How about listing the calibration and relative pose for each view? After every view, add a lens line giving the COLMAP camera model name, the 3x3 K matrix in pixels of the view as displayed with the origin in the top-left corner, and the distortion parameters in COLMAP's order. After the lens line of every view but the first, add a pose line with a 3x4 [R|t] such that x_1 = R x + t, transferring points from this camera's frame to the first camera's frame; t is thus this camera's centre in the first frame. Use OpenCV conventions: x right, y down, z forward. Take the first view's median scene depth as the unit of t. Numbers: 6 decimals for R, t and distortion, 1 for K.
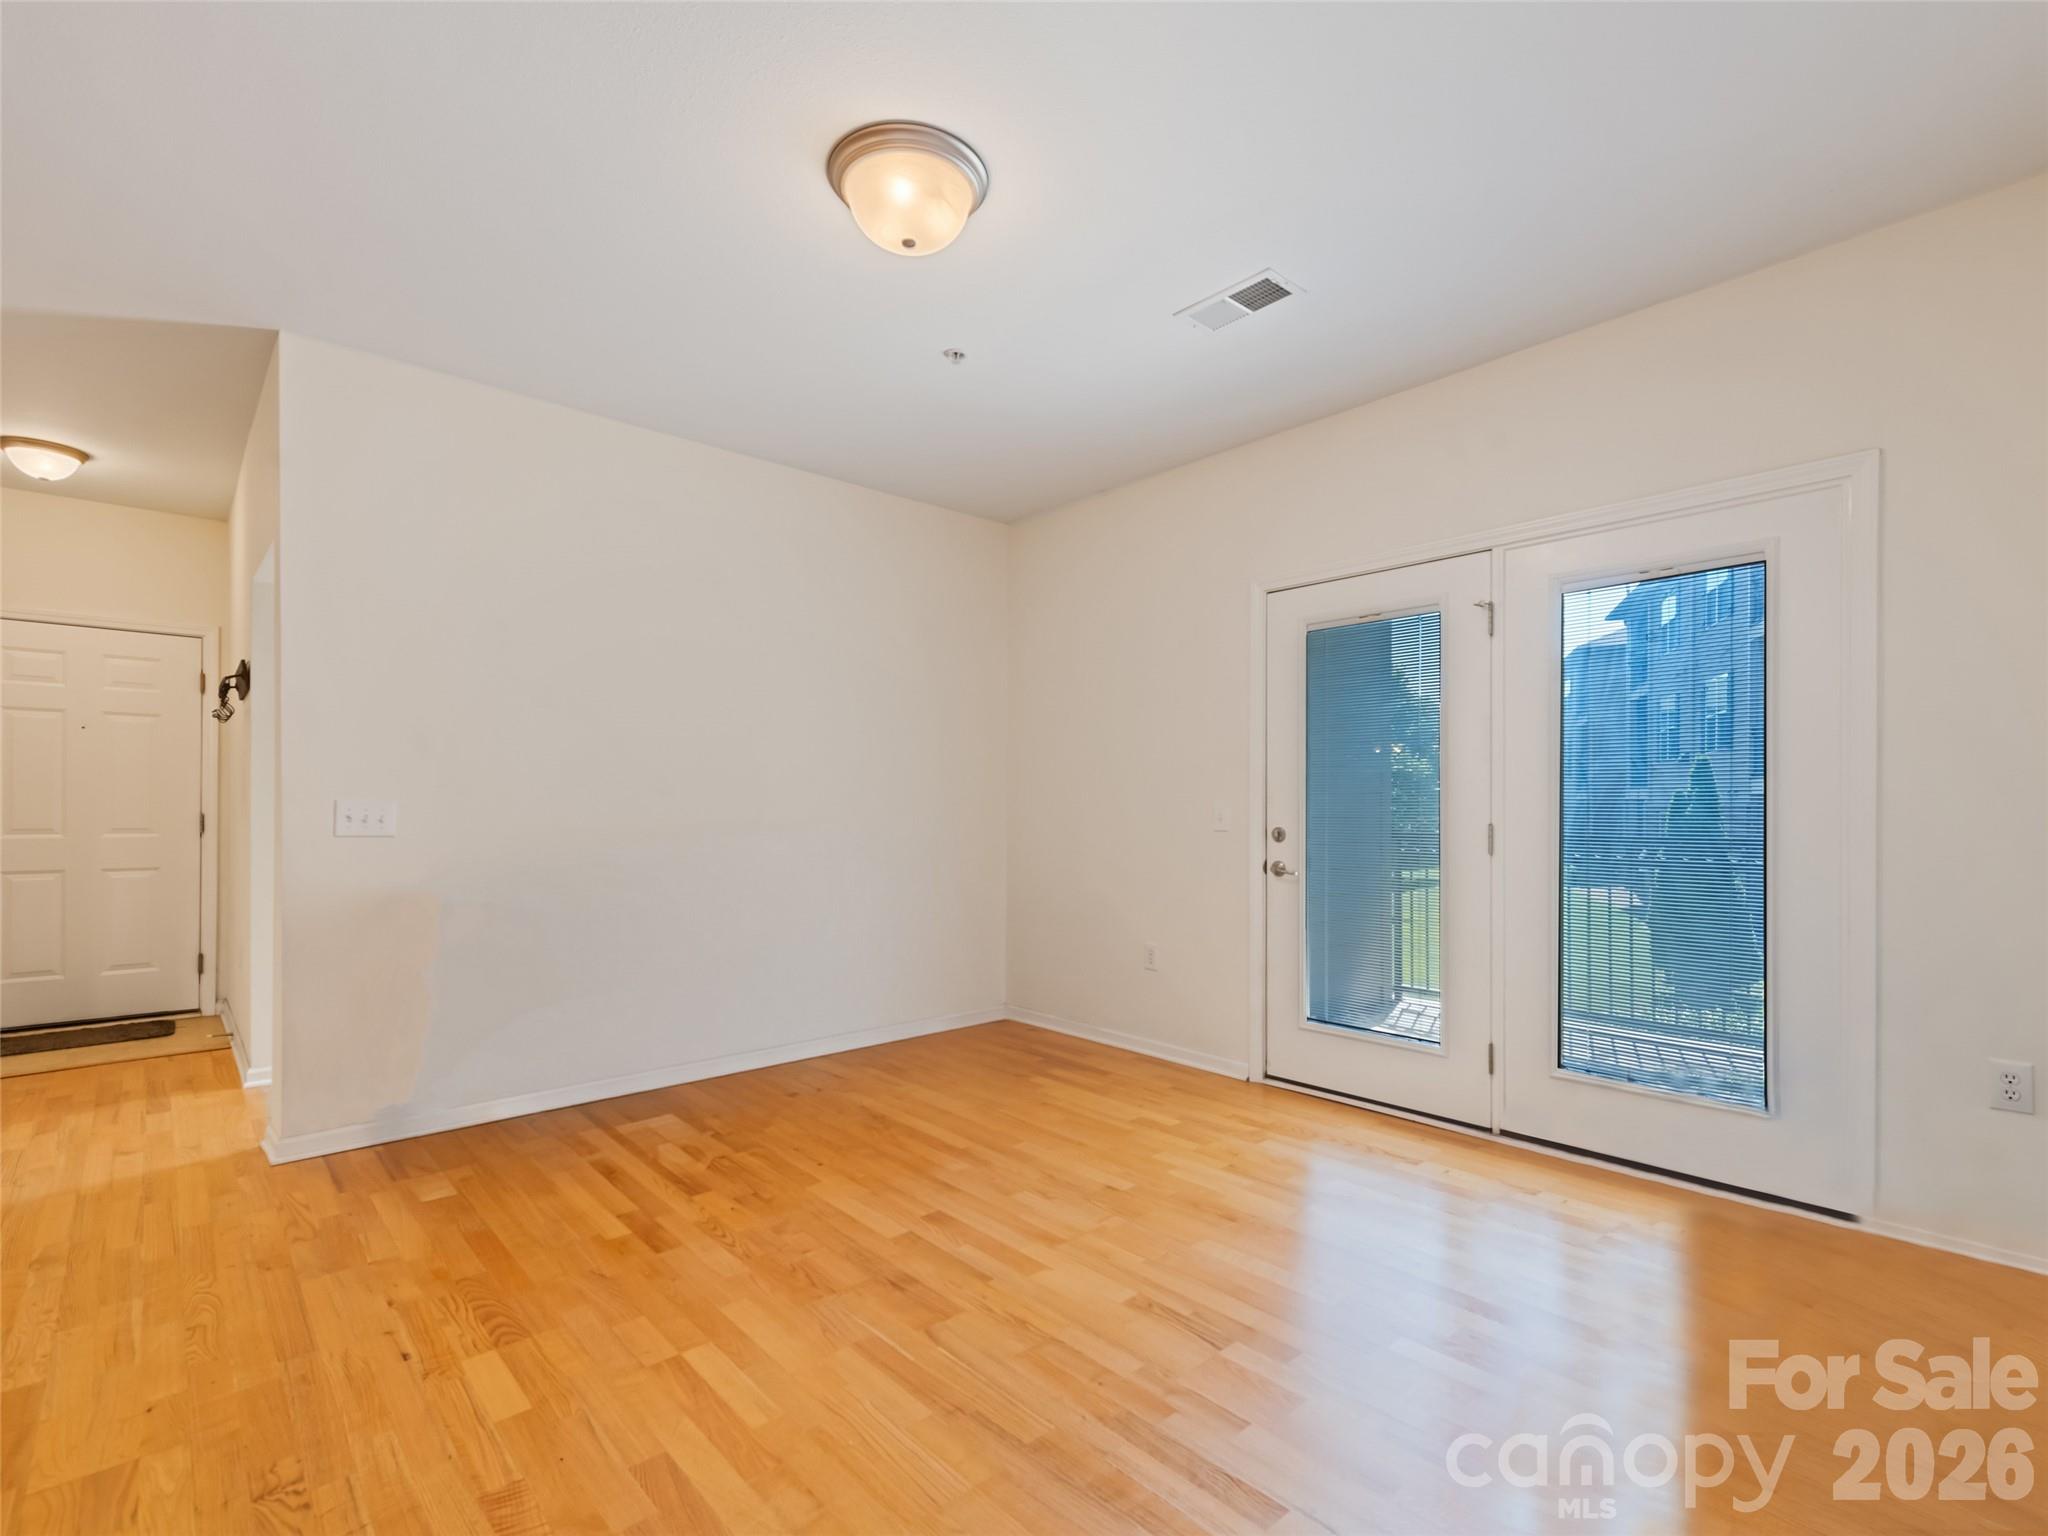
lens RADIAL K [[977.6, 0, 1016.0], [0, 977.6, 769.3], [0, 0, 1]] dist [0.006249, -0.003652]
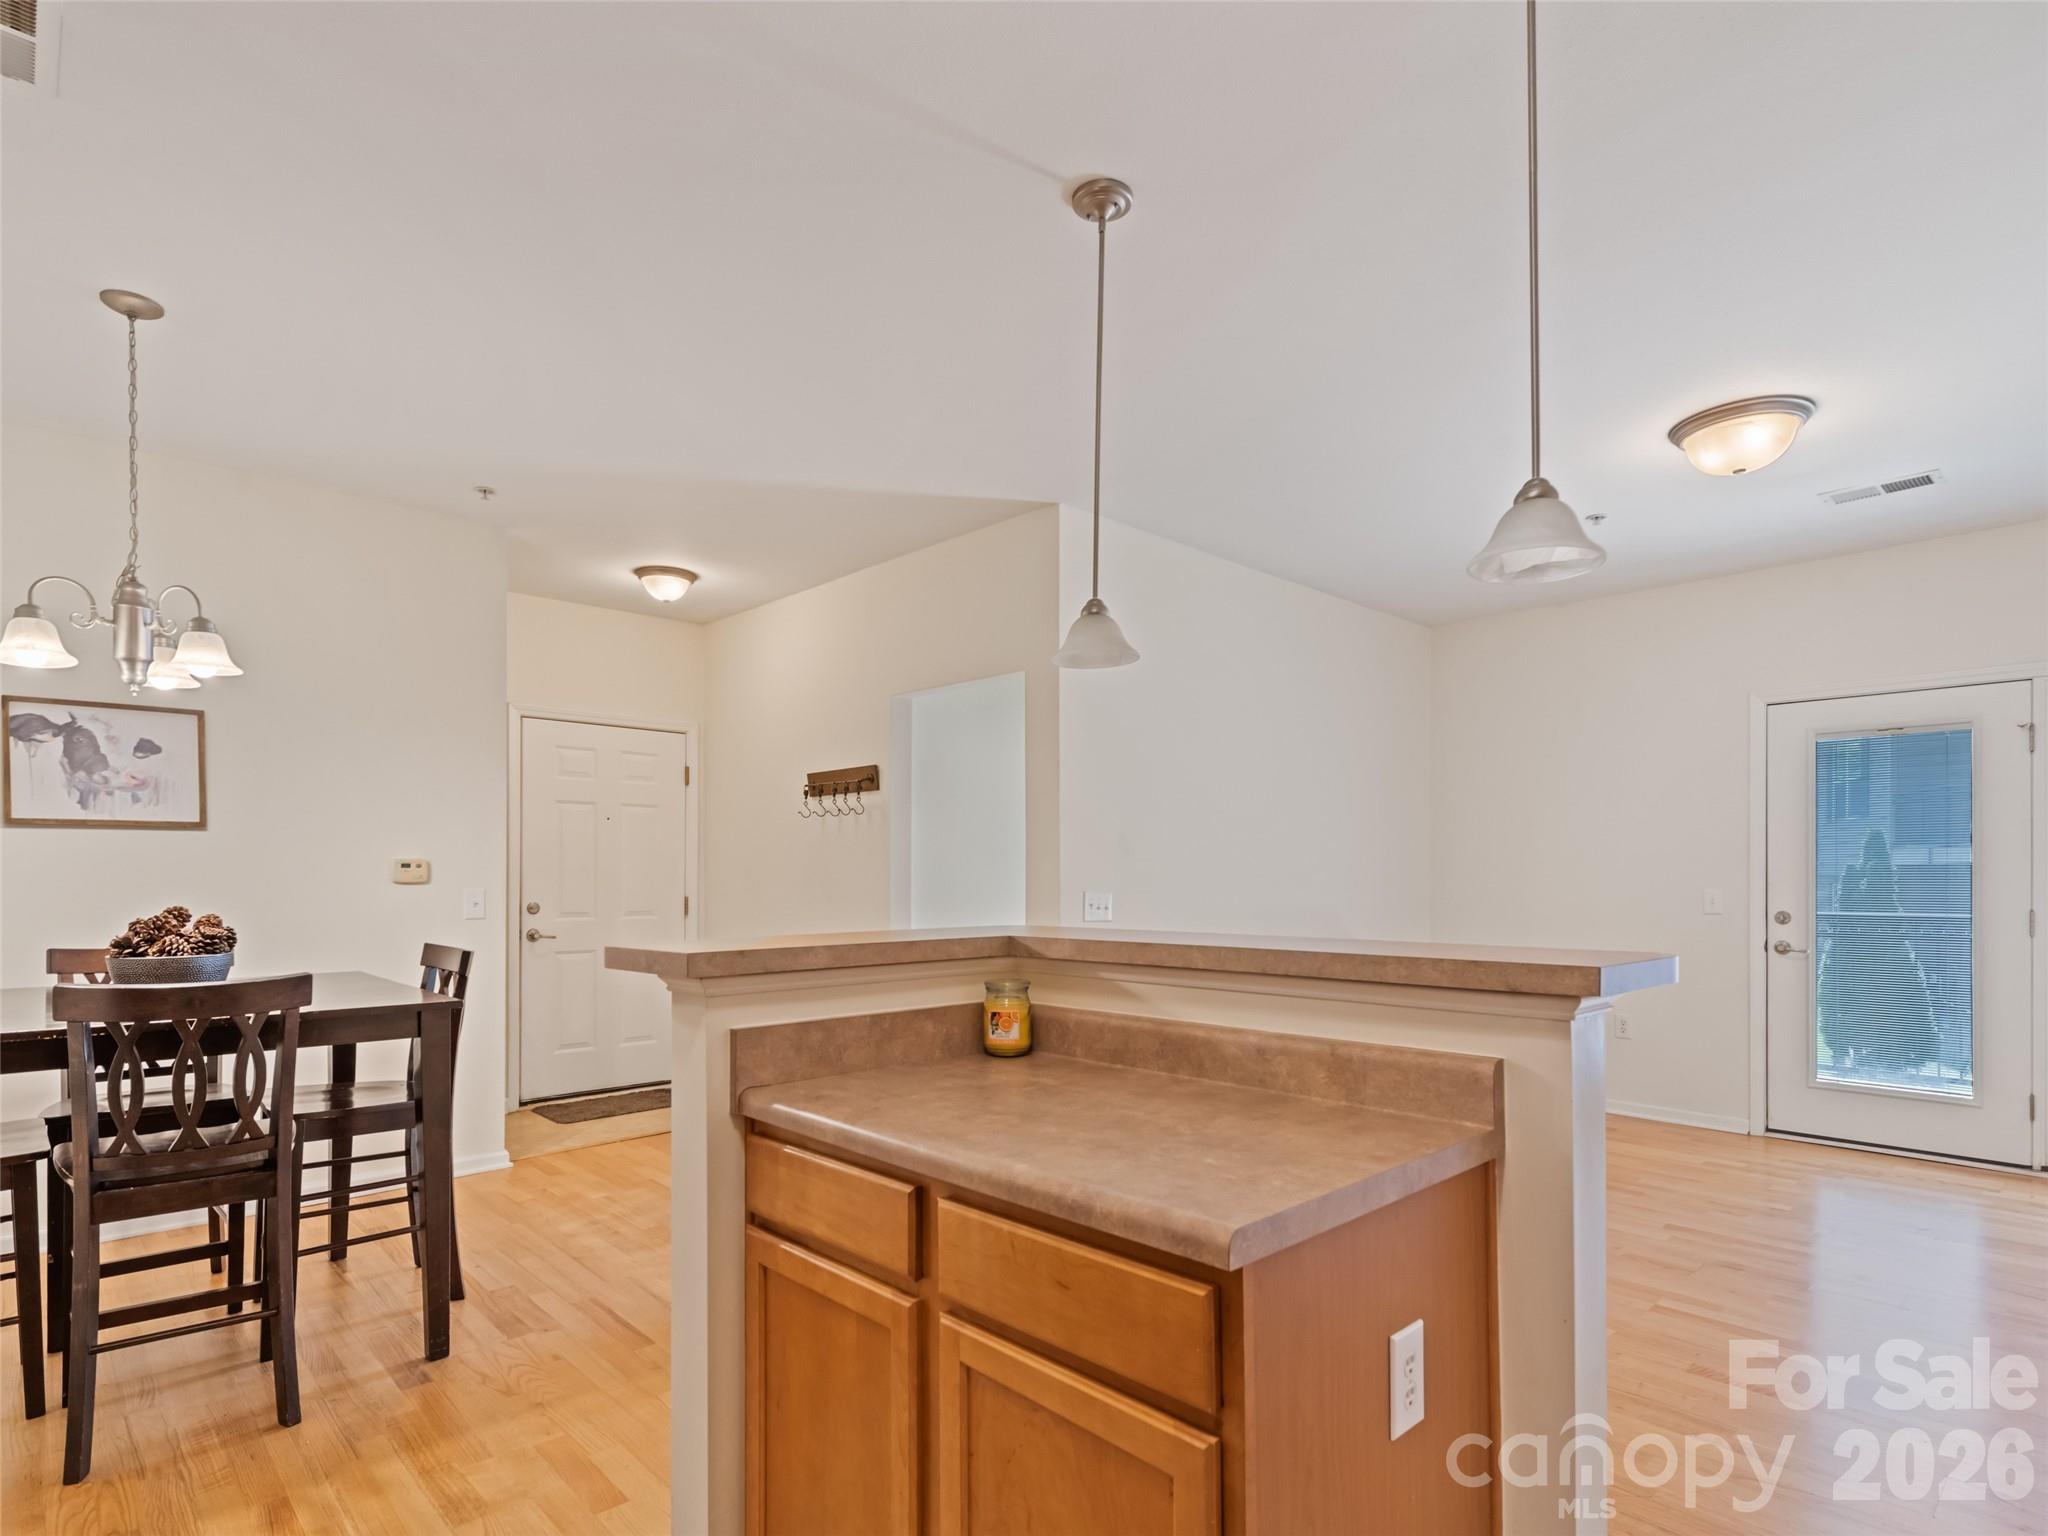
lens RADIAL K [[1024.7, 0, 1169.5], [0, 1024.7, 843.7], [0, 0, 1]] dist [0.005919, -0.000707]
pose [[0.999921, -0.001278, 0.012489, -0.461801], [0.001234, 0.999993, 0.003521, -0.024694], [-0.012493, -0.003505, 0.999916, -0.189185]]
